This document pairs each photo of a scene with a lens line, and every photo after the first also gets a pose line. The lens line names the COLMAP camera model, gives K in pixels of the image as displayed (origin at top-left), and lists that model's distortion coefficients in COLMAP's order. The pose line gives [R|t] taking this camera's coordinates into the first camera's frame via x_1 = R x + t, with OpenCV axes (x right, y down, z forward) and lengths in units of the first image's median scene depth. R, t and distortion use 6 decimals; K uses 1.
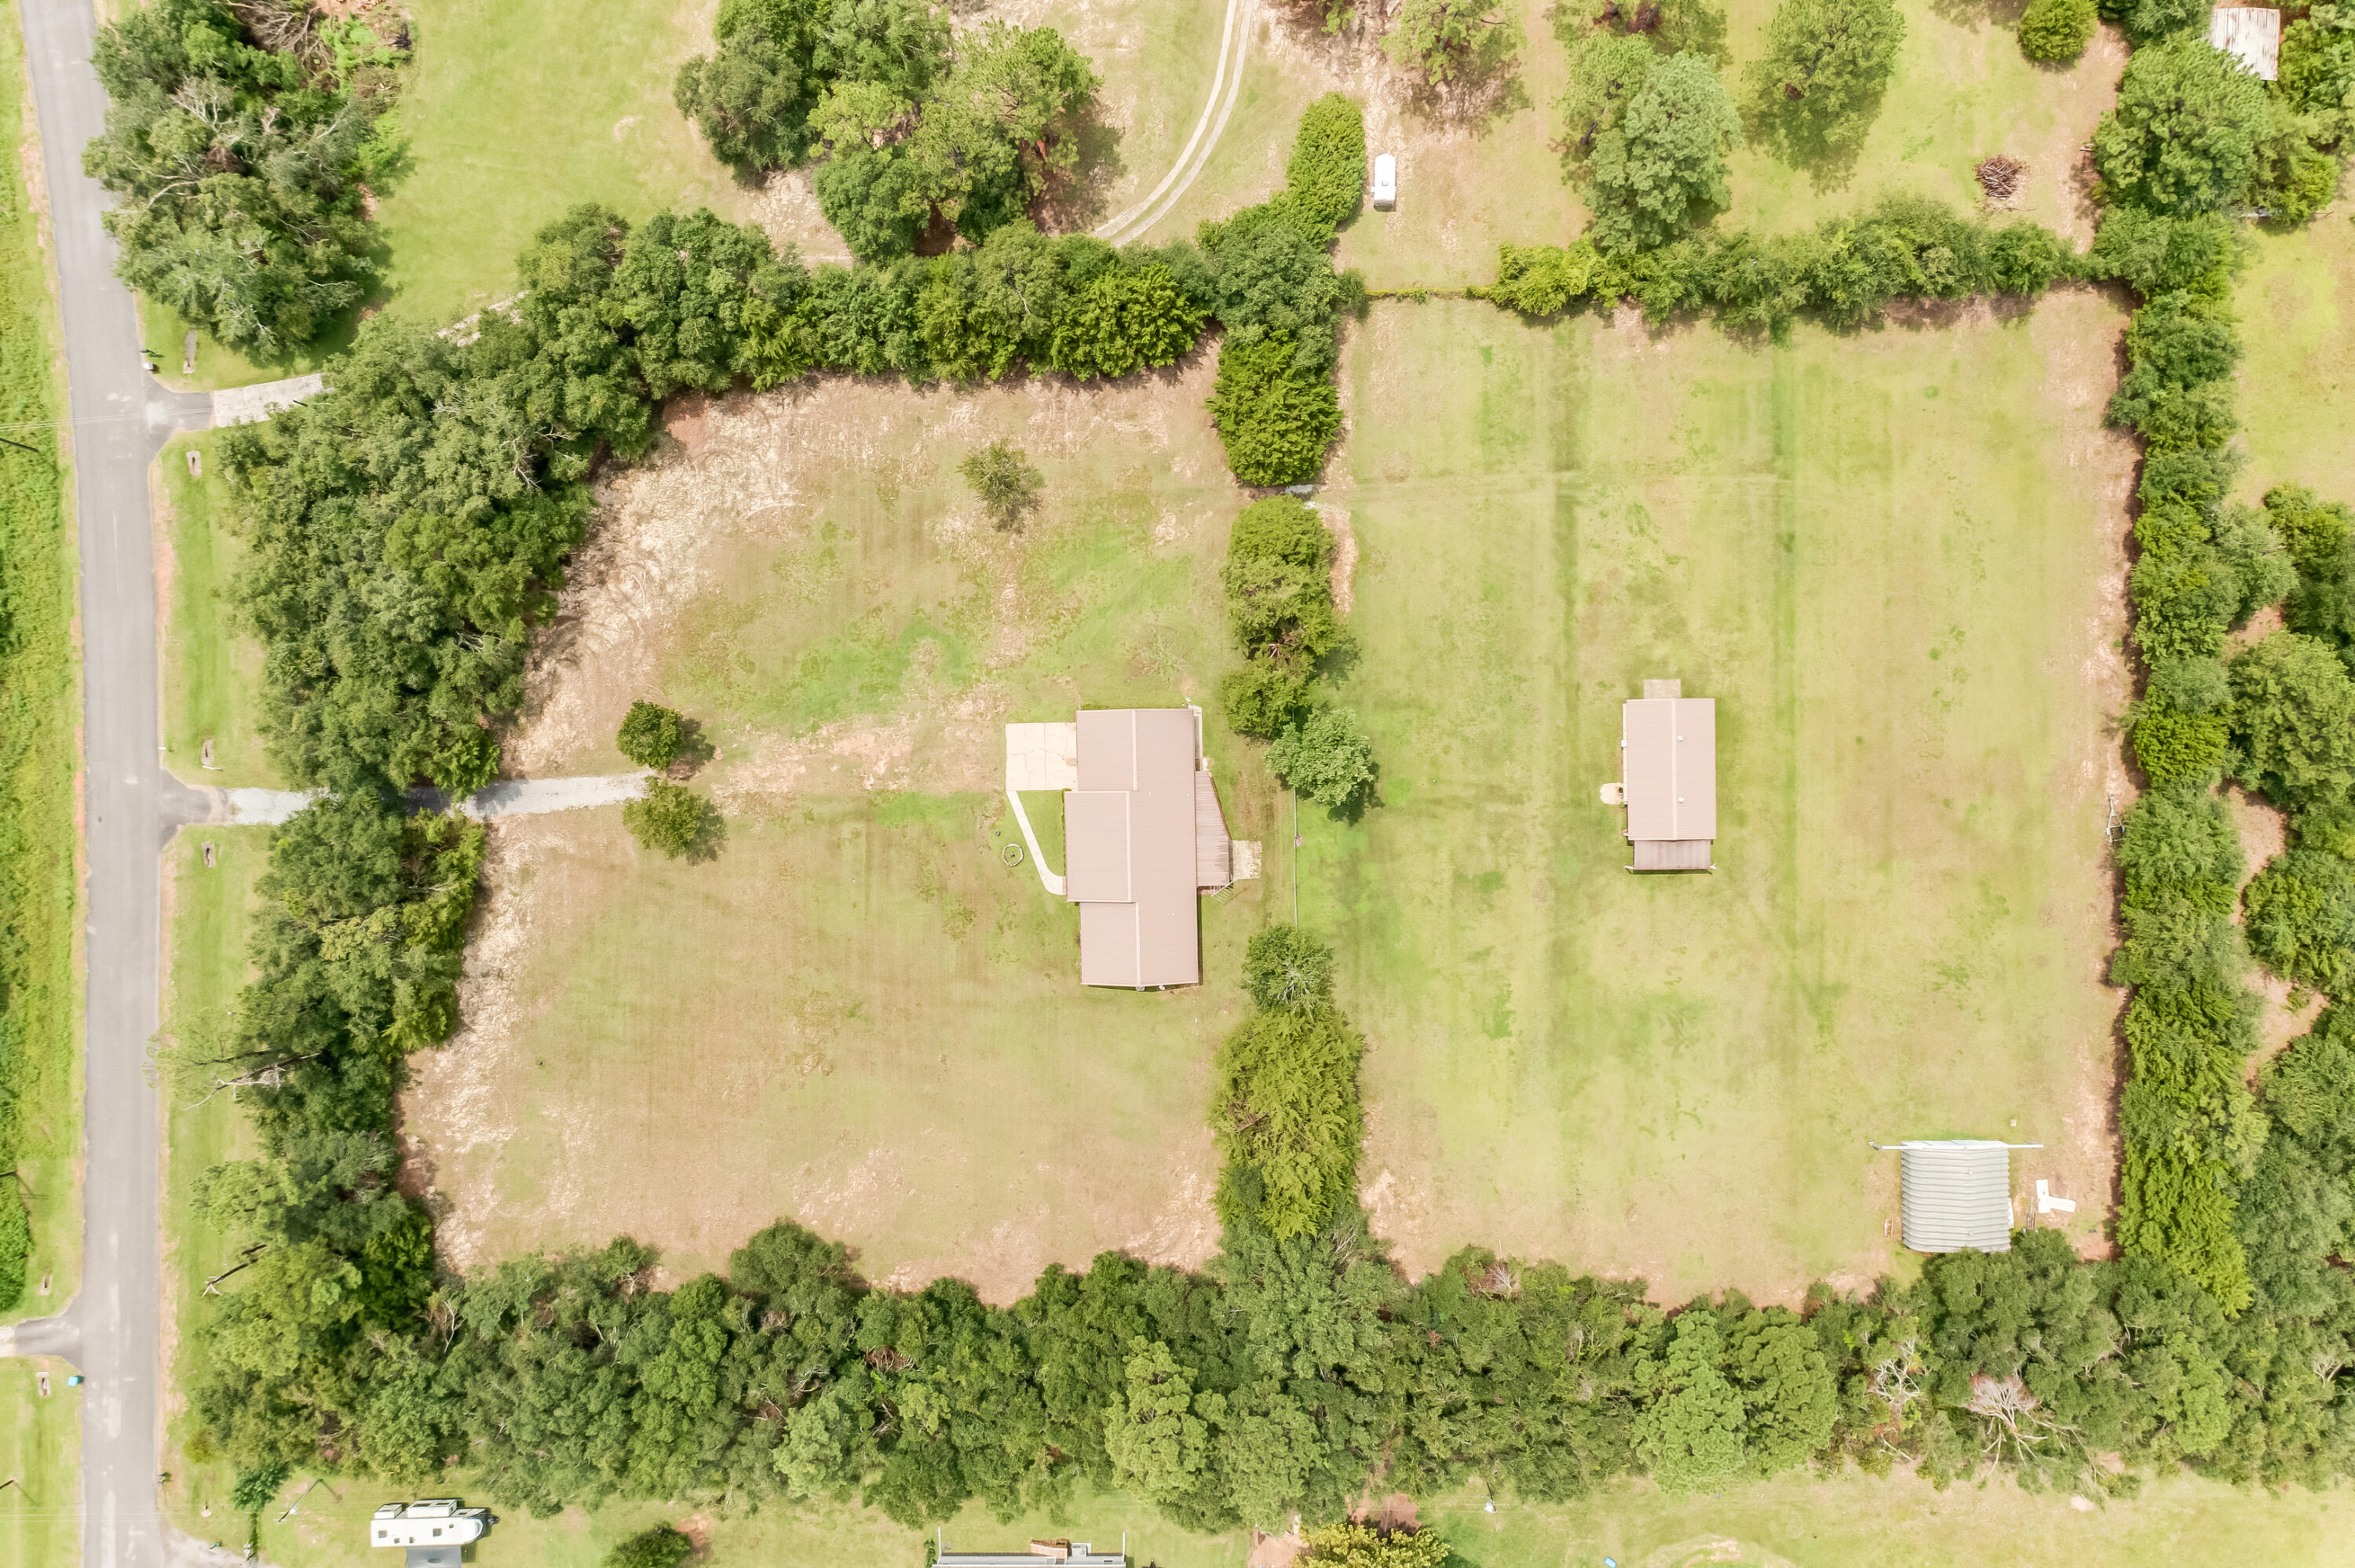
lens RADIAL K [[1846.7, 0, 1179.4], [0, 1846.7, 783.3], [0, 0, 1]] dist [0.003922, 0.001938]
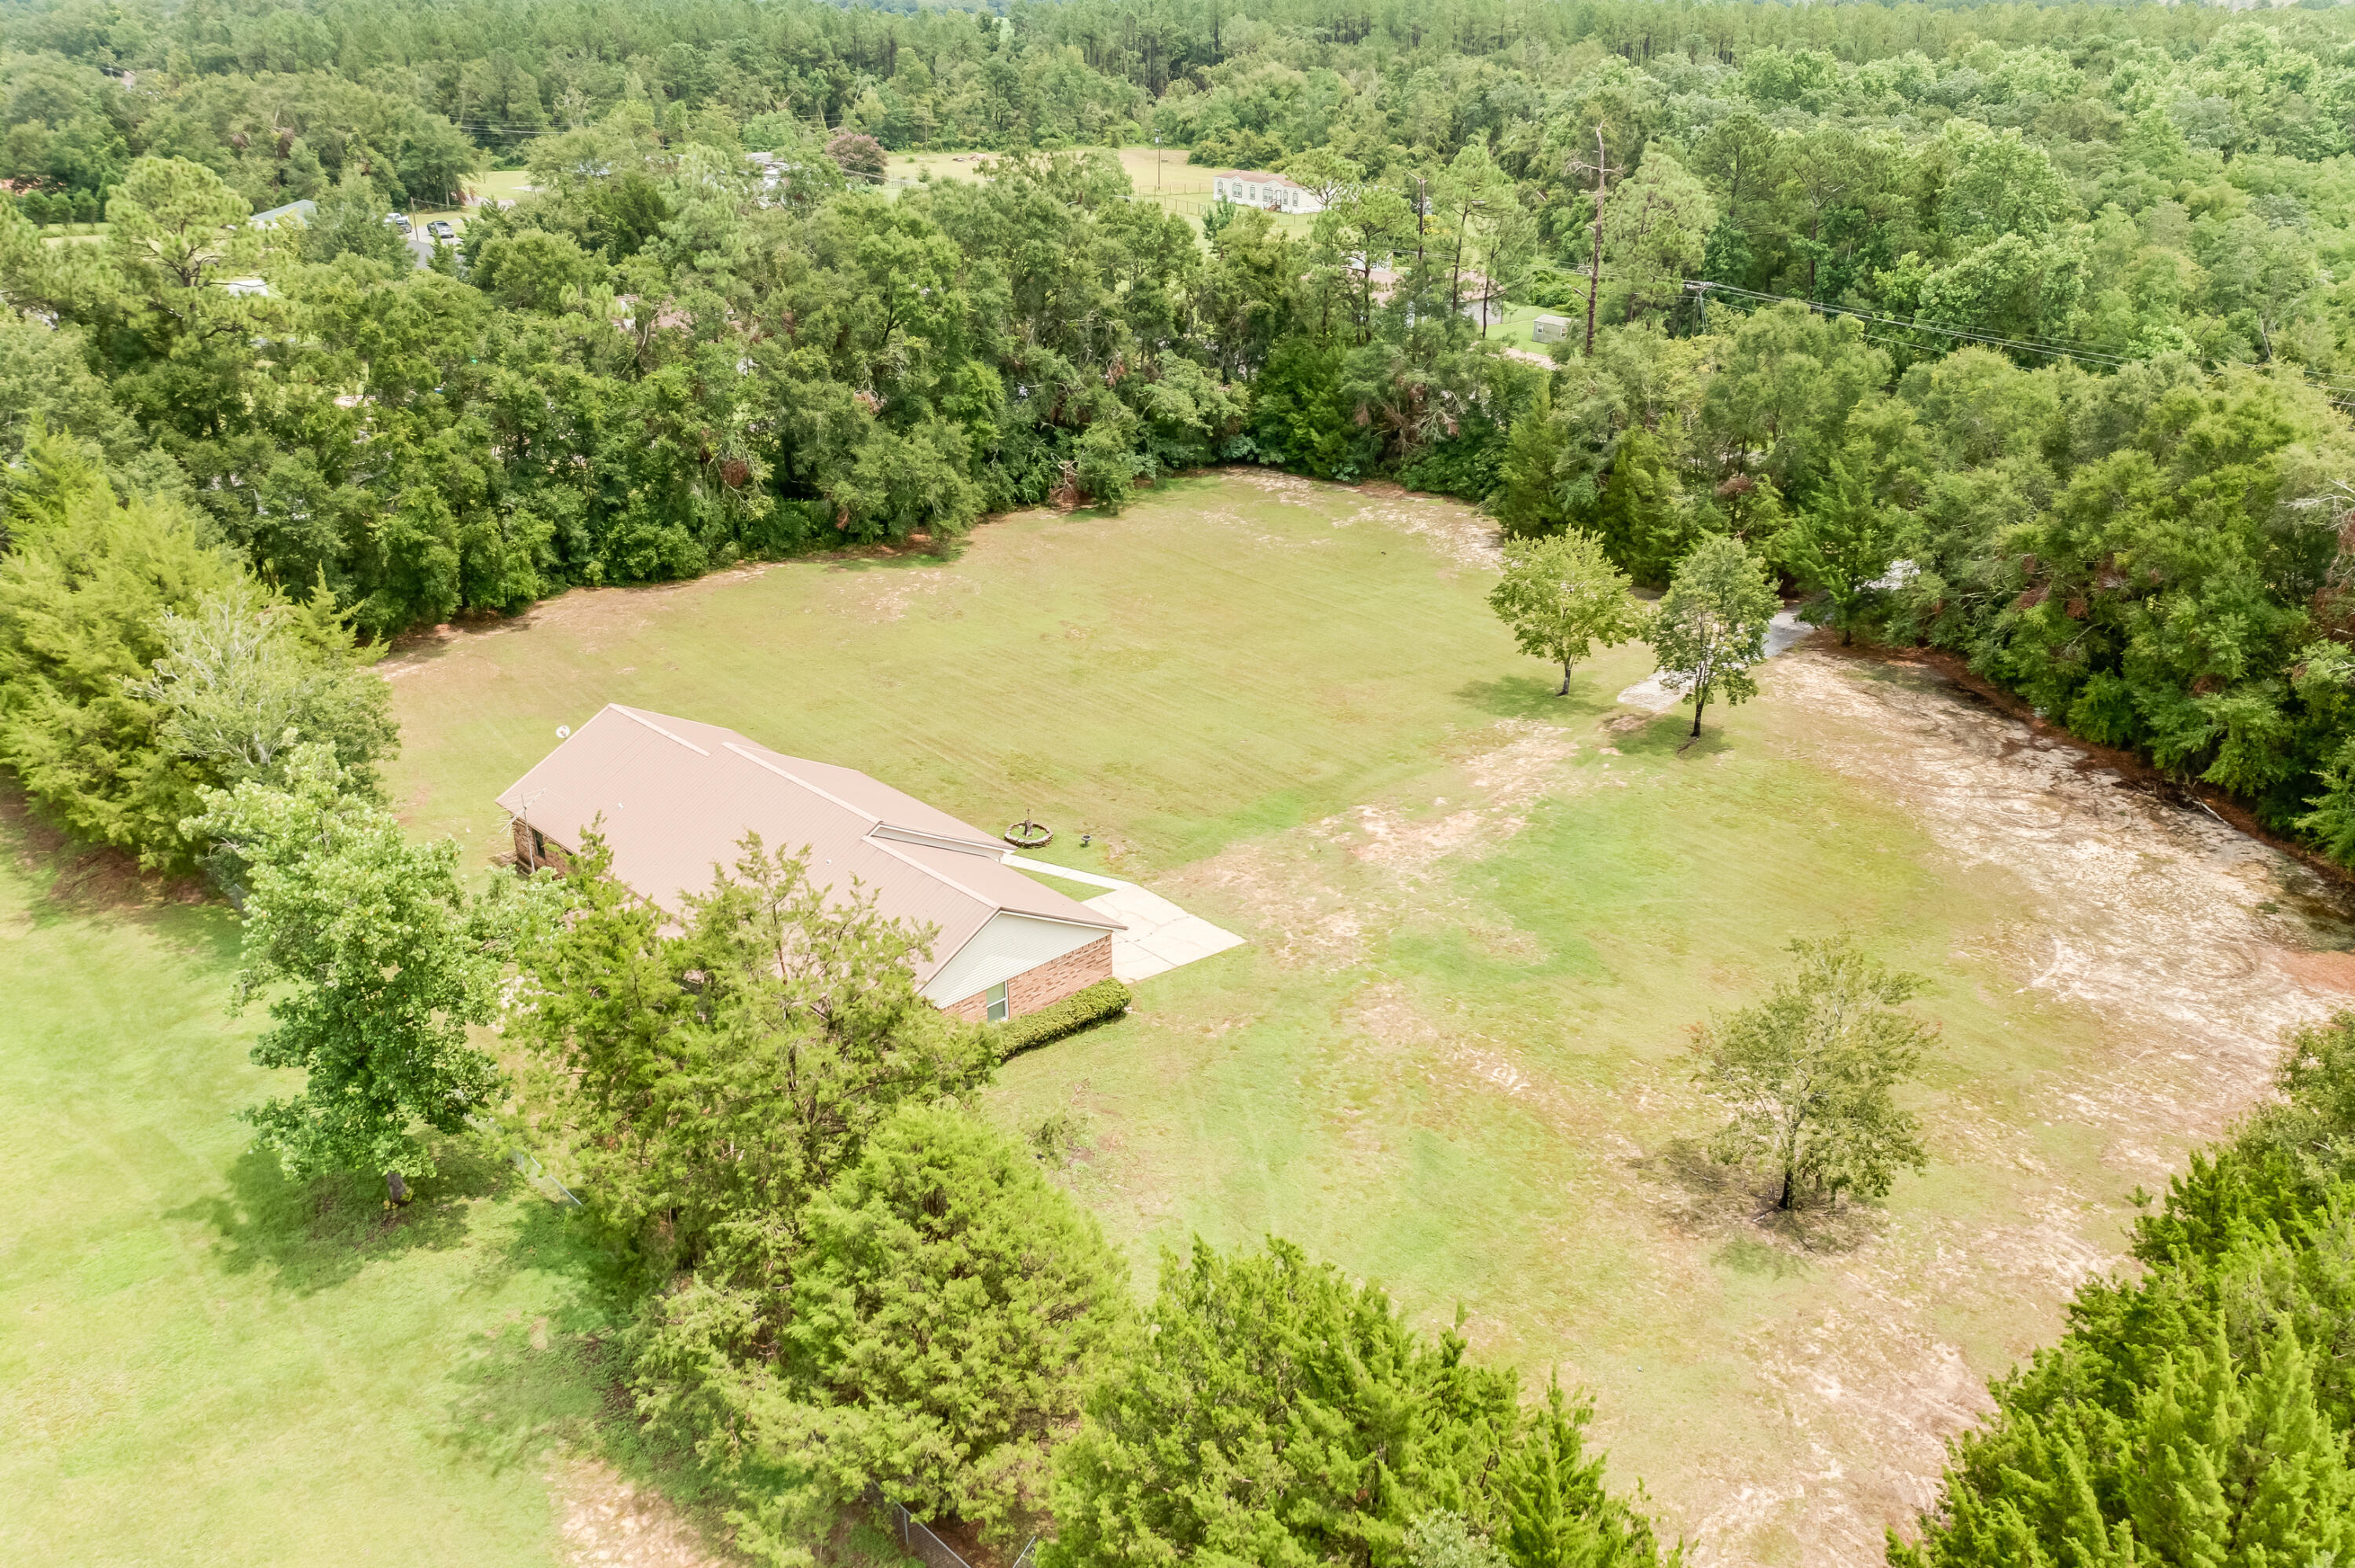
lens RADIAL K [[1846.7, 0, 1193.3], [0, 1846.7, 791.8], [0, 0, 1]] dist [0.003922, 0.001938]
pose [[-0.727556, 0.285950, -0.623615, 0.154219], [-0.686042, -0.307356, 0.659454, -0.279296], [-0.003101, 0.907615, 0.419792, 0.815232]]
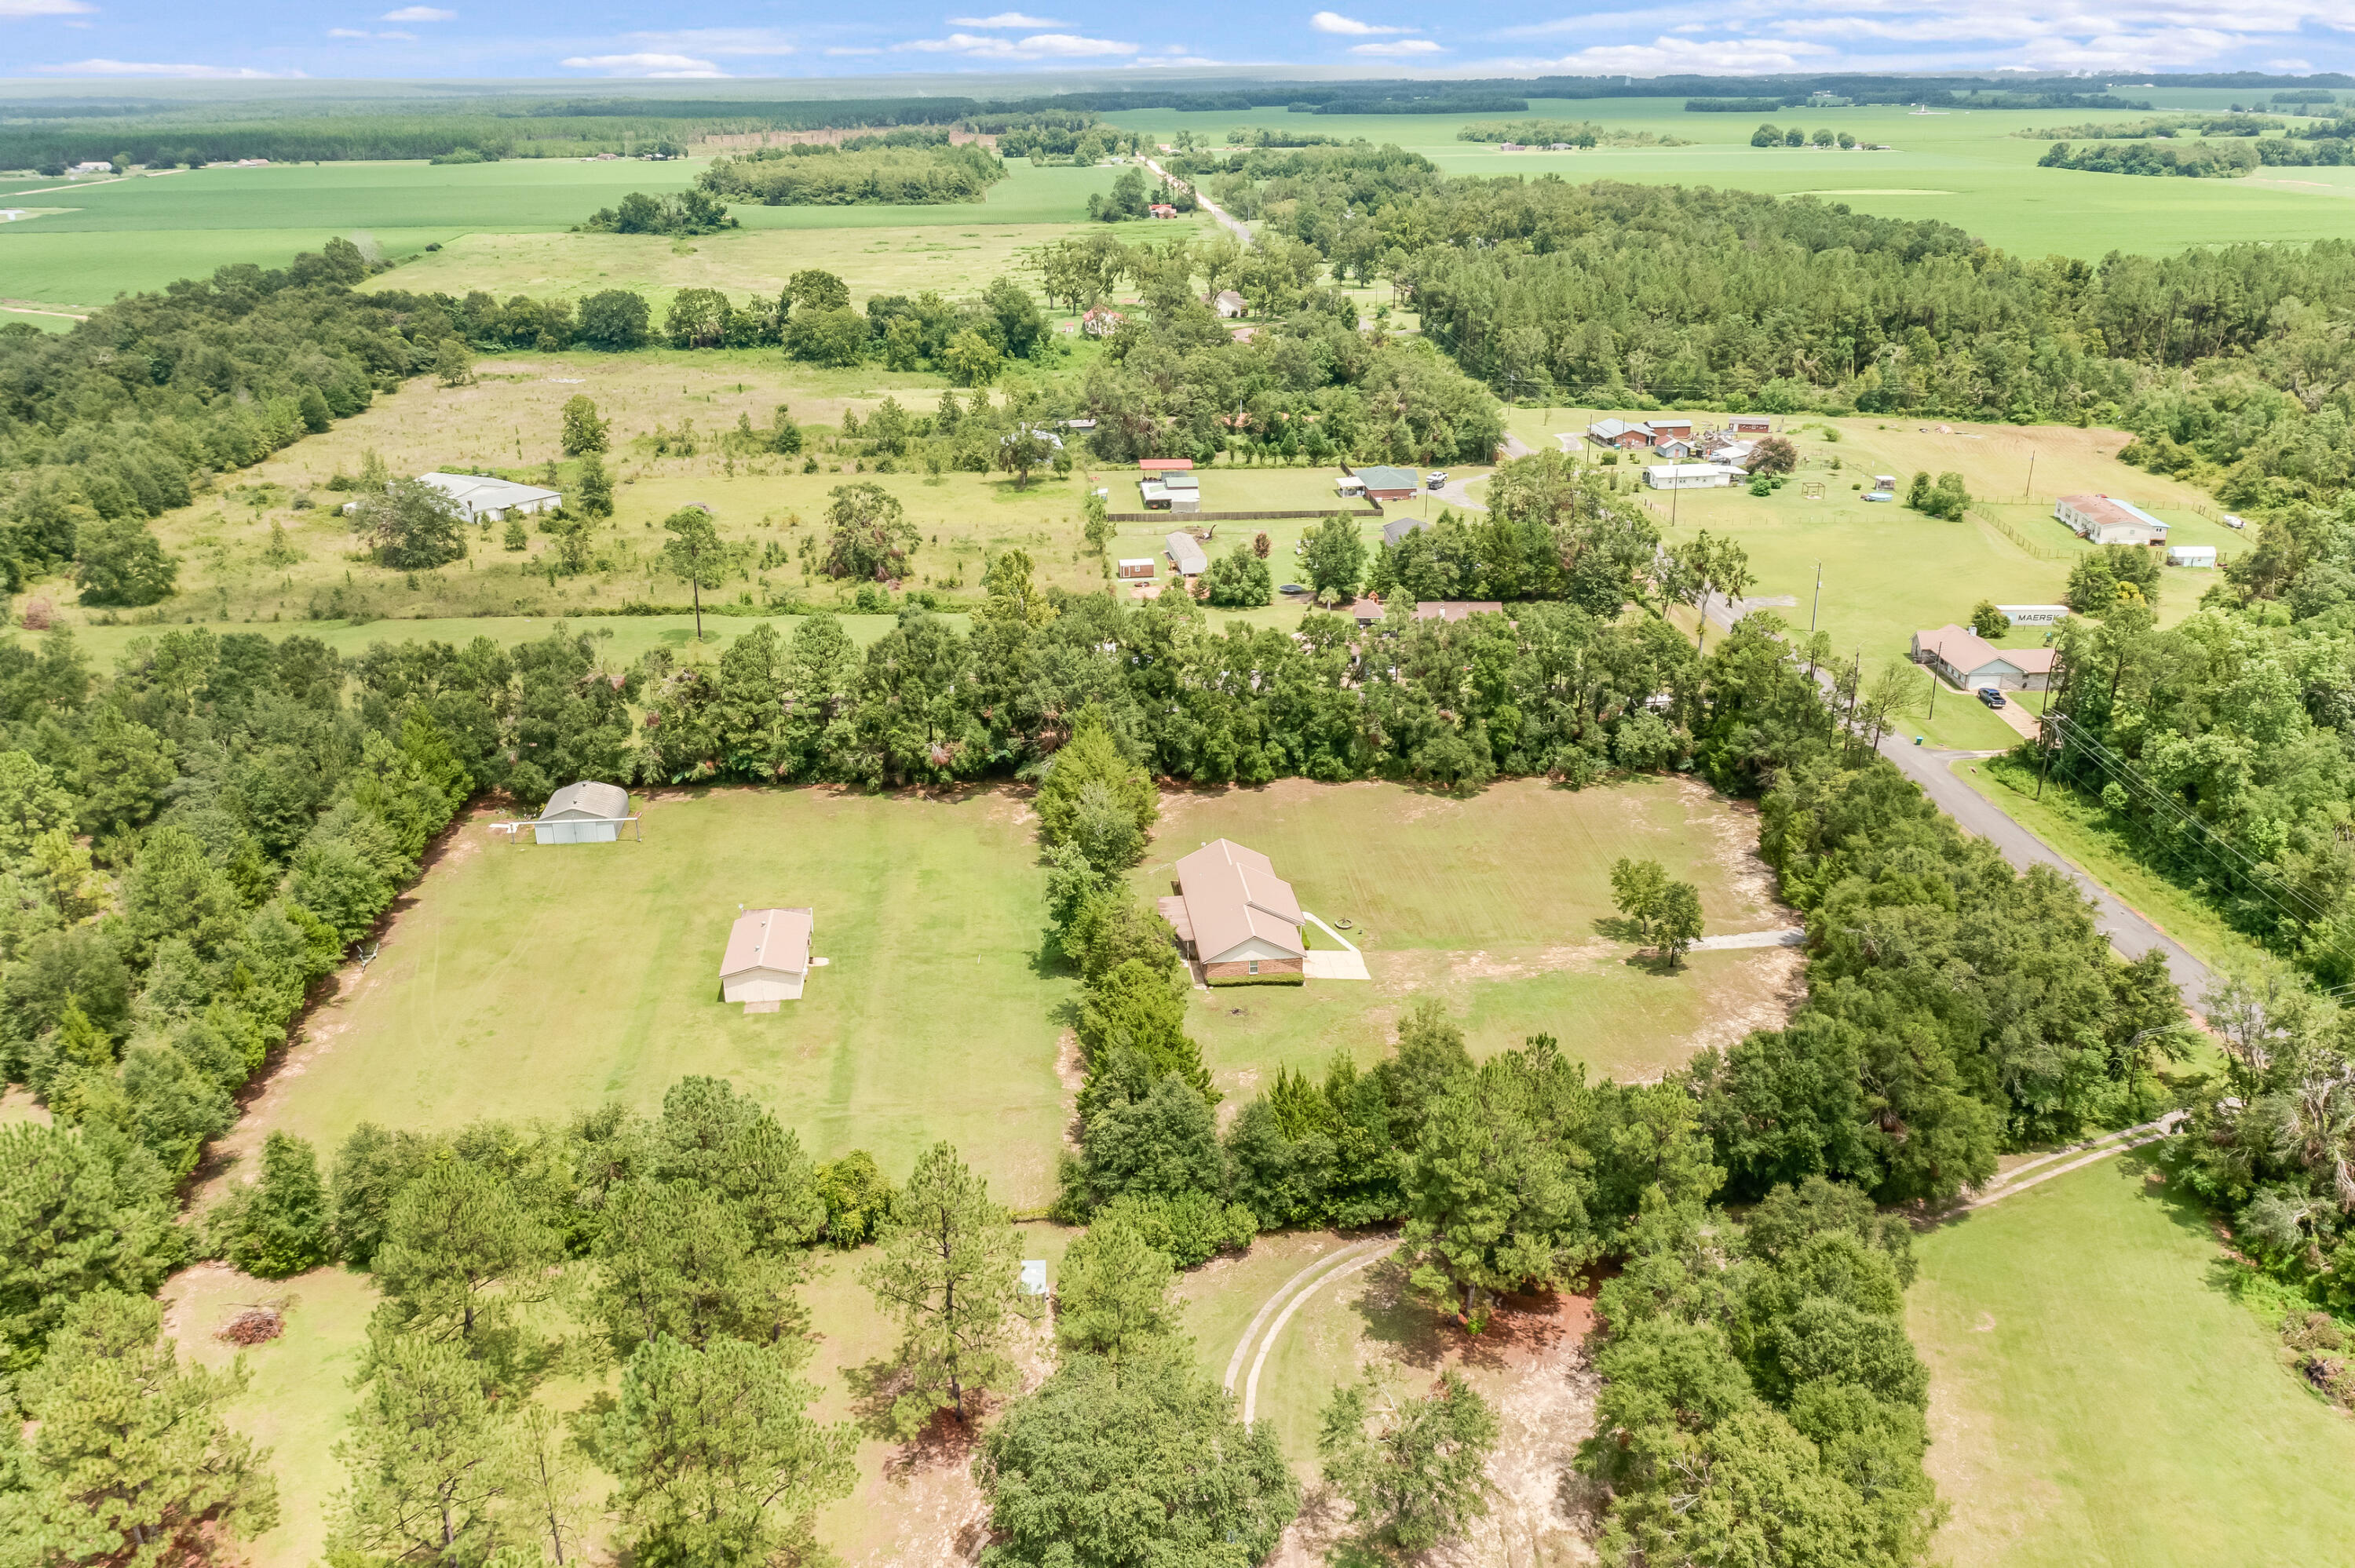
lens RADIAL K [[1846.7, 0, 1171.3], [0, 1846.7, 784.7], [0, 0, 1]] dist [0.003922, 0.001938]
pose [[-0.995431, 0.050950, -0.080759, 0.105575], [-0.094055, -0.377236, 0.921329, -0.987268], [0.016476, 0.924714, 0.380305, 0.487785]]
